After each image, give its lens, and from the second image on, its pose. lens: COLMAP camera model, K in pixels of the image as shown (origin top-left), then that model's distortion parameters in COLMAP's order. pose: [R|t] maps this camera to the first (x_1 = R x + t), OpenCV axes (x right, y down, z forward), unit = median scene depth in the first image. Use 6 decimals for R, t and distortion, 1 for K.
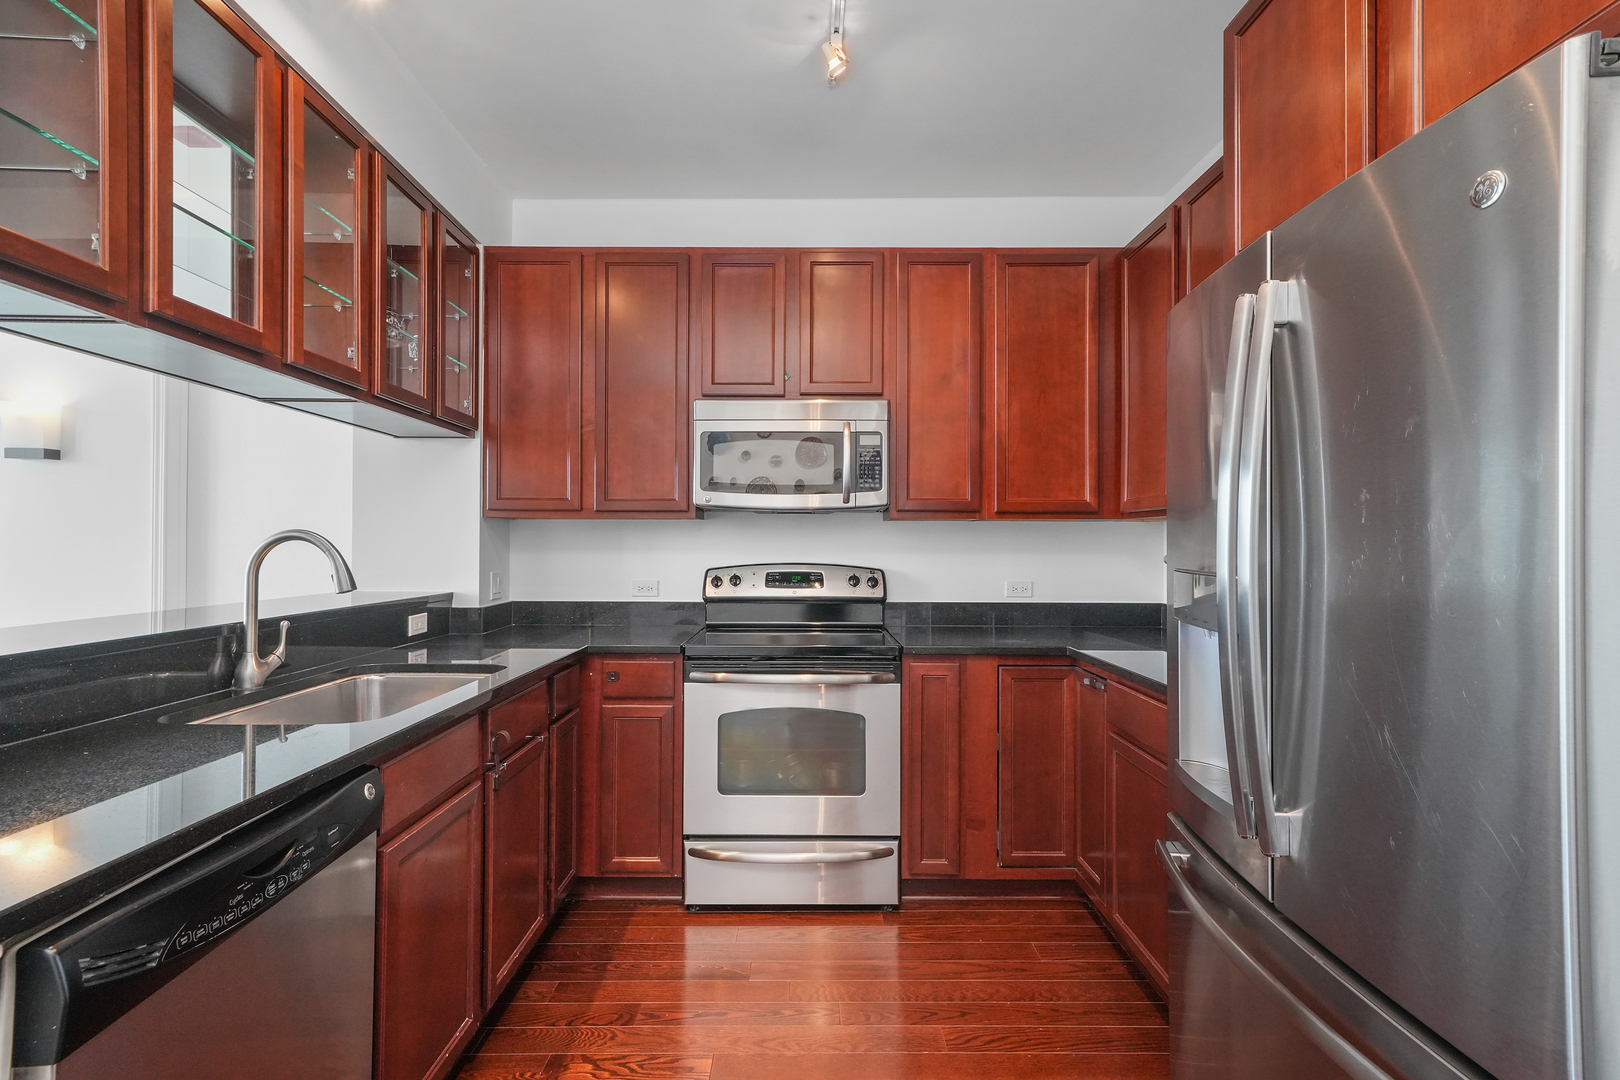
lens RADIAL K [[741.8, 0, 806.0], [0, 741.8, 537.6], [0, 0, 1]] dist [0.003985, 0.000747]
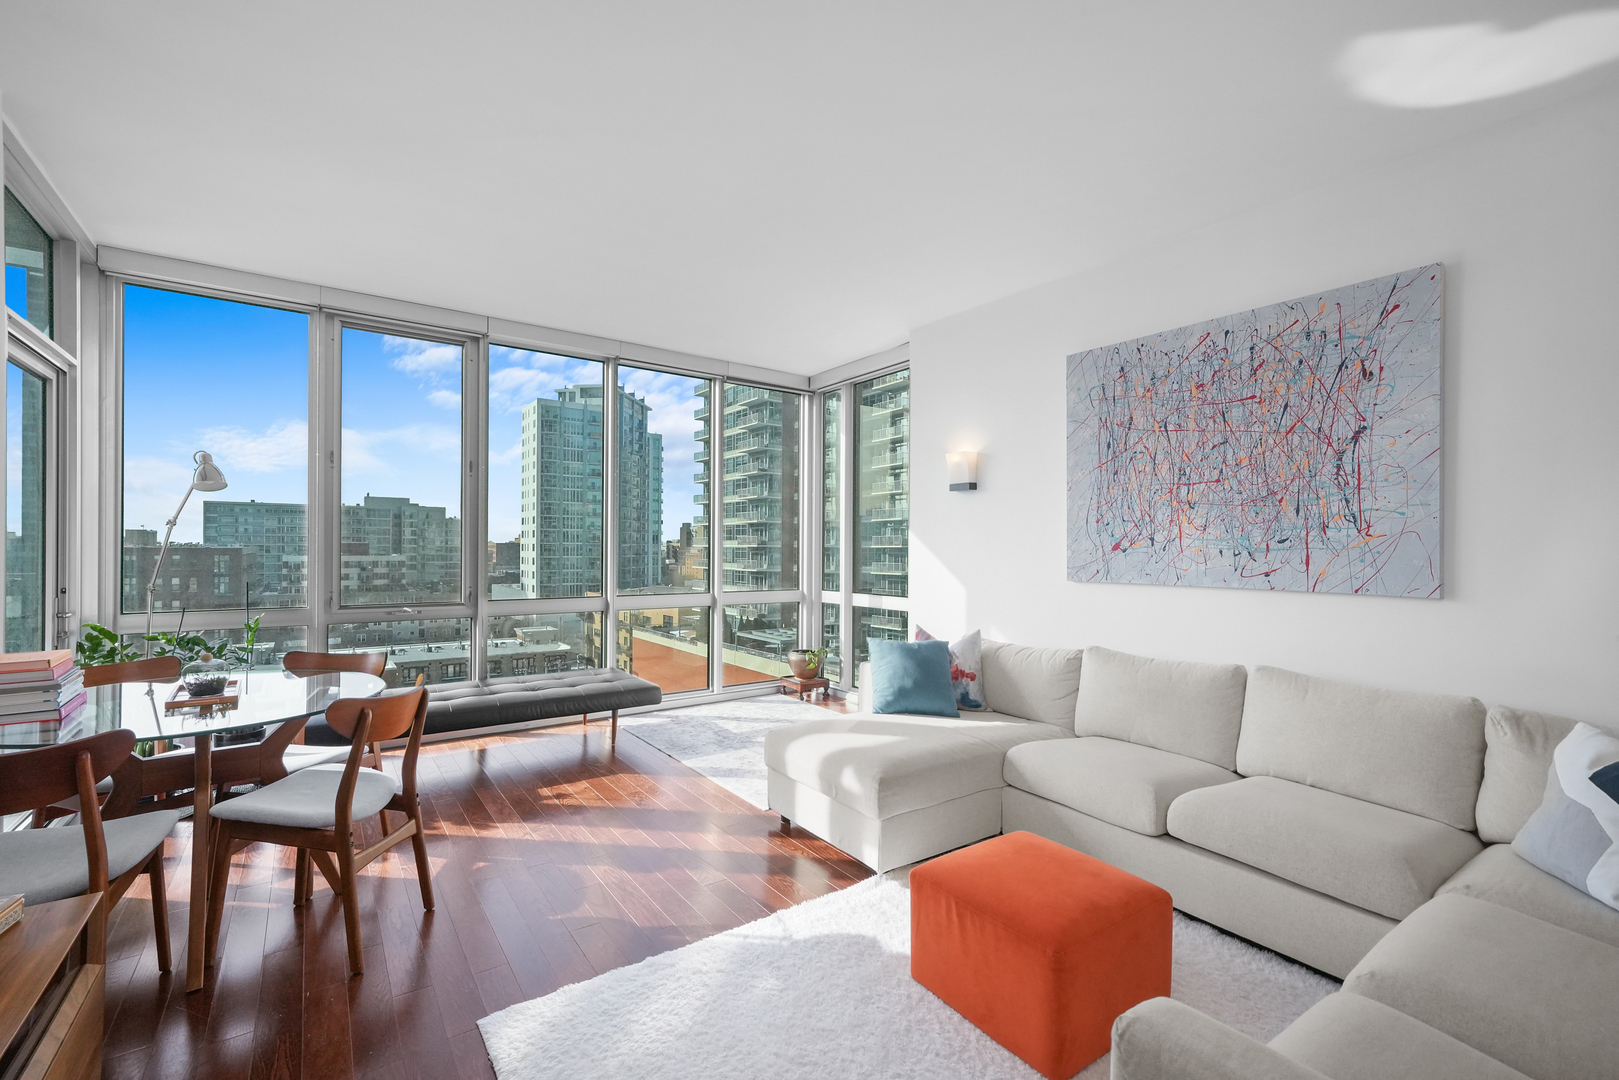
lens RADIAL K [[687.9, 0, 805.2], [0, 687.9, 549.2], [0, 0, 1]] dist [0.007417, -0.000221]
pose [[0.585754, 0.001209, -0.810488, -1.157097], [0.001921, 0.999994, 0.002880, -0.005016], [0.810486, -0.003244, 0.585748, -0.057282]]
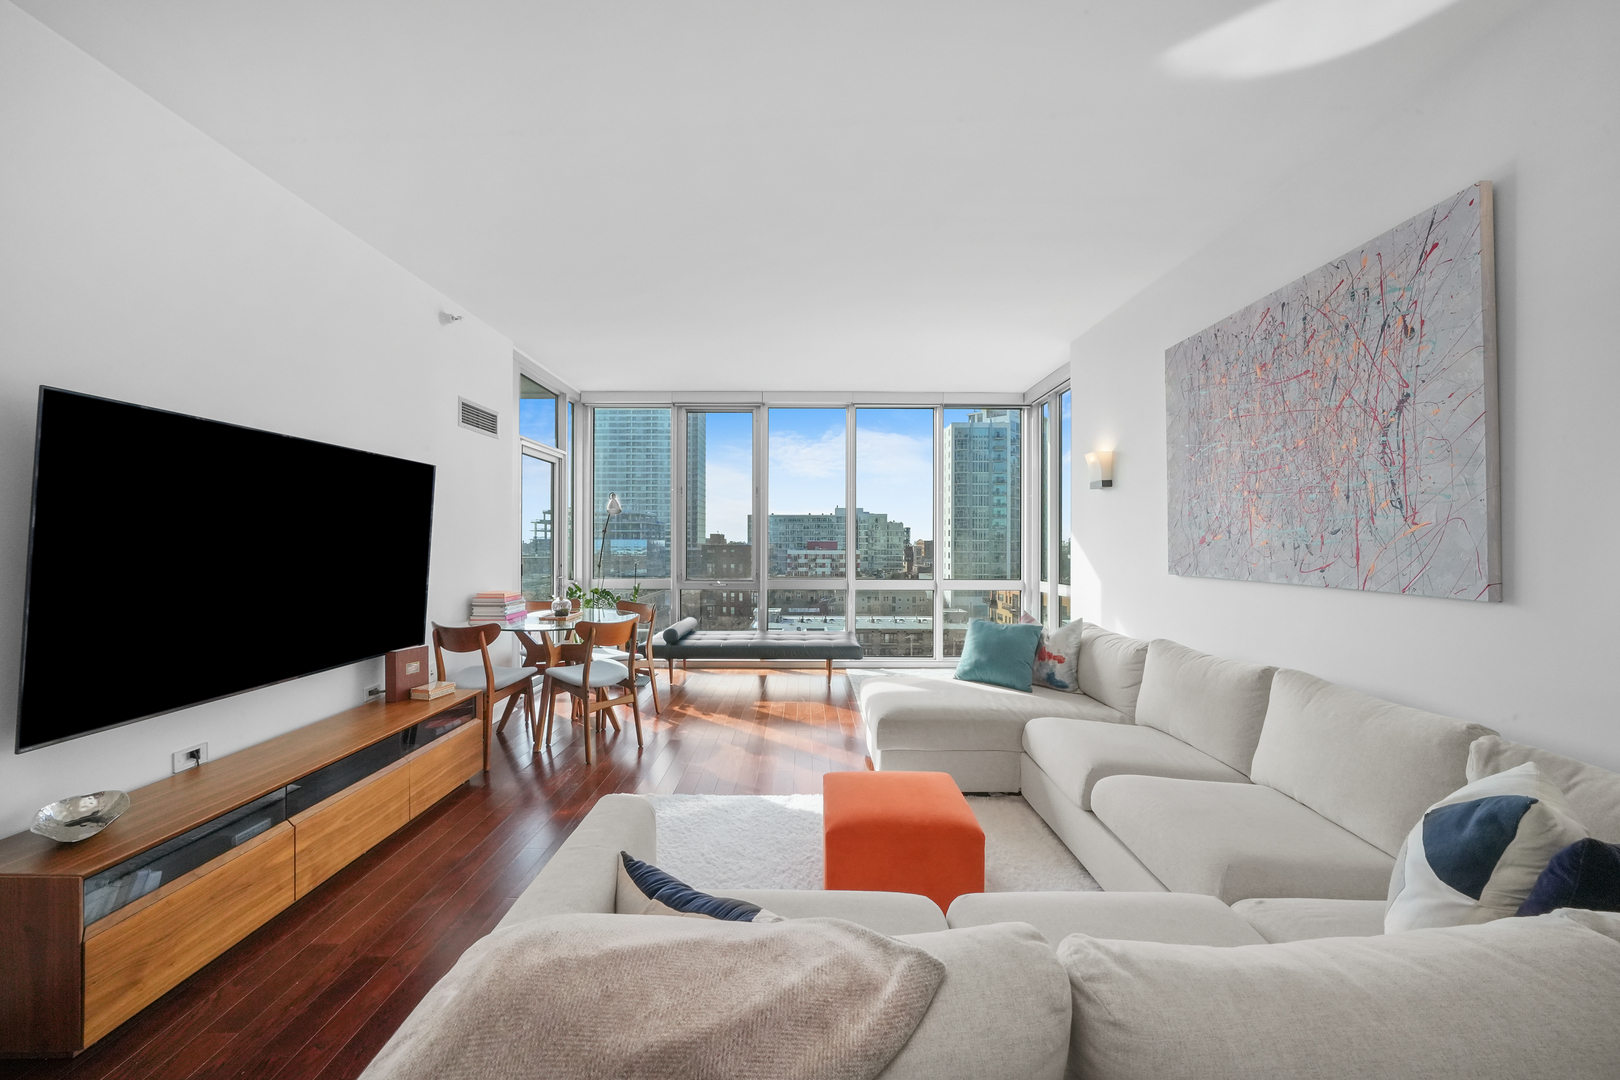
lens RADIAL K [[589.5, 0, 812.5], [0, 589.5, 541.0], [0, 0, 1]] dist [-0.009541, 0.000324]
pose [[0.010830, -0.007102, -0.999916, -0.815733], [0.005671, 0.999959, -0.007041, 0.000666], [0.999925, -0.005594, 0.010869, 0.428467]]
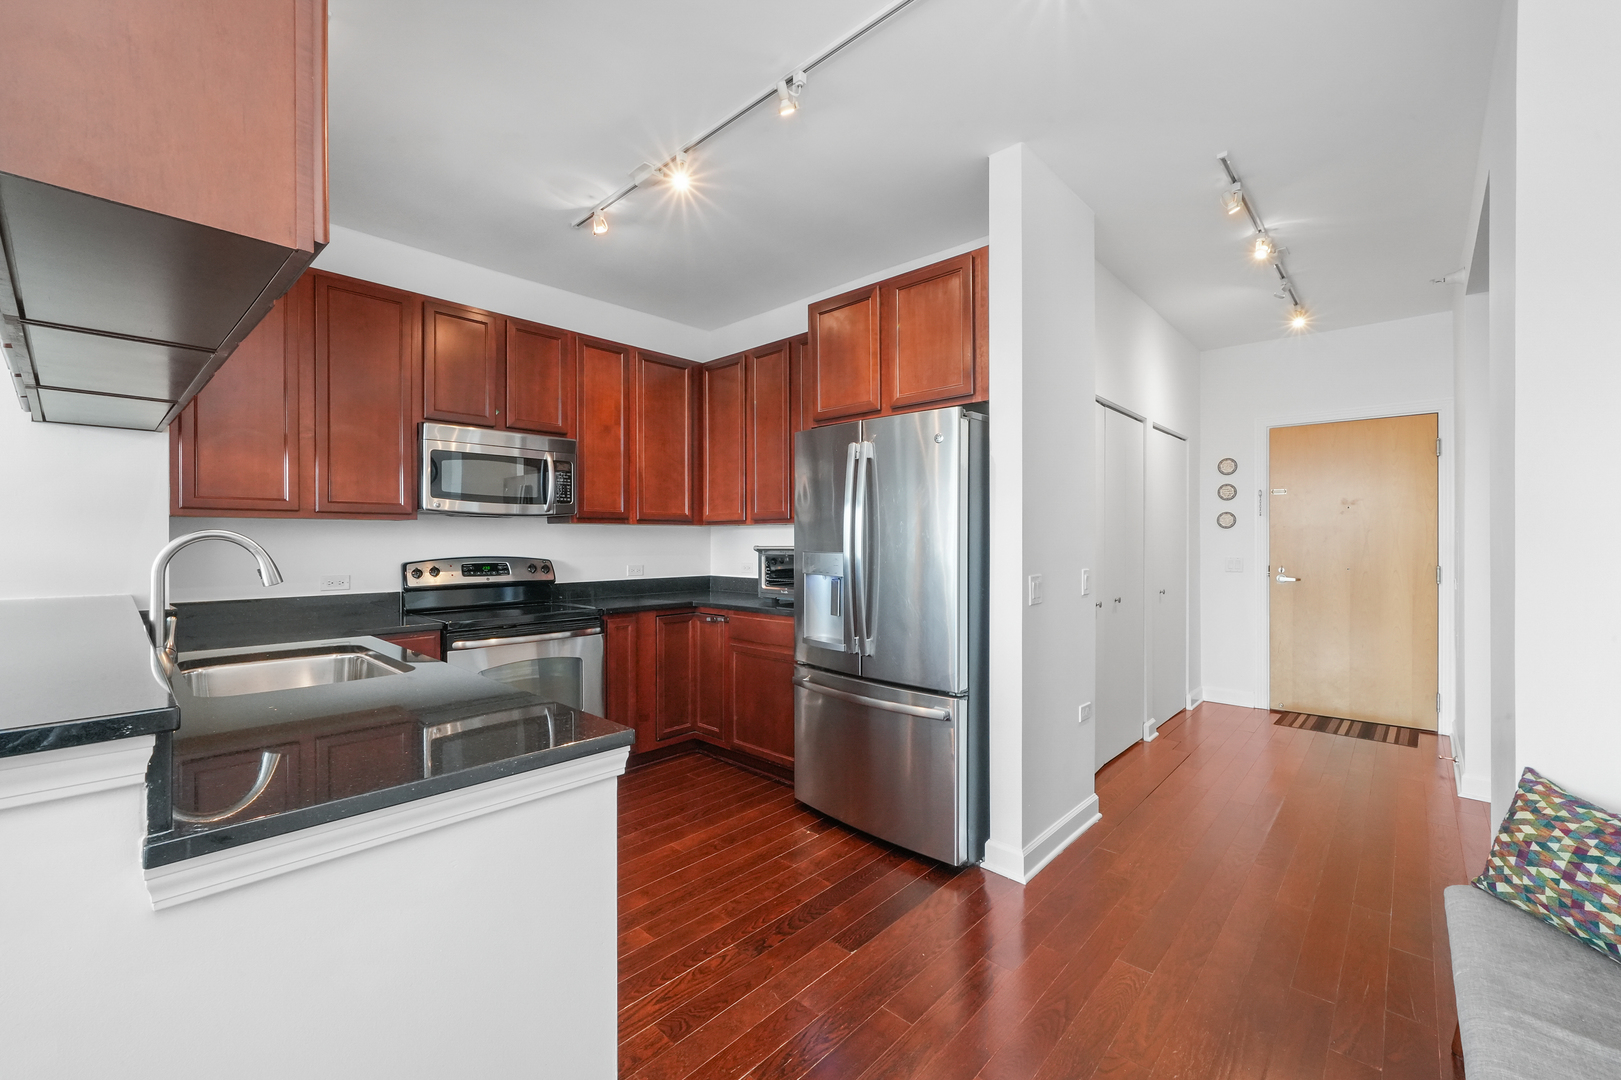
lens RADIAL K [[652.1, 0, 805.5], [0, 652.1, 541.3], [0, 0, 1]] dist [-0.006132, -0.000101]
pose [[0.685668, -0.004869, 0.727899, -0.501339], [-0.002608, 0.999955, 0.009145, -0.003383], [-0.727910, -0.008169, 0.685624, -0.183022]]
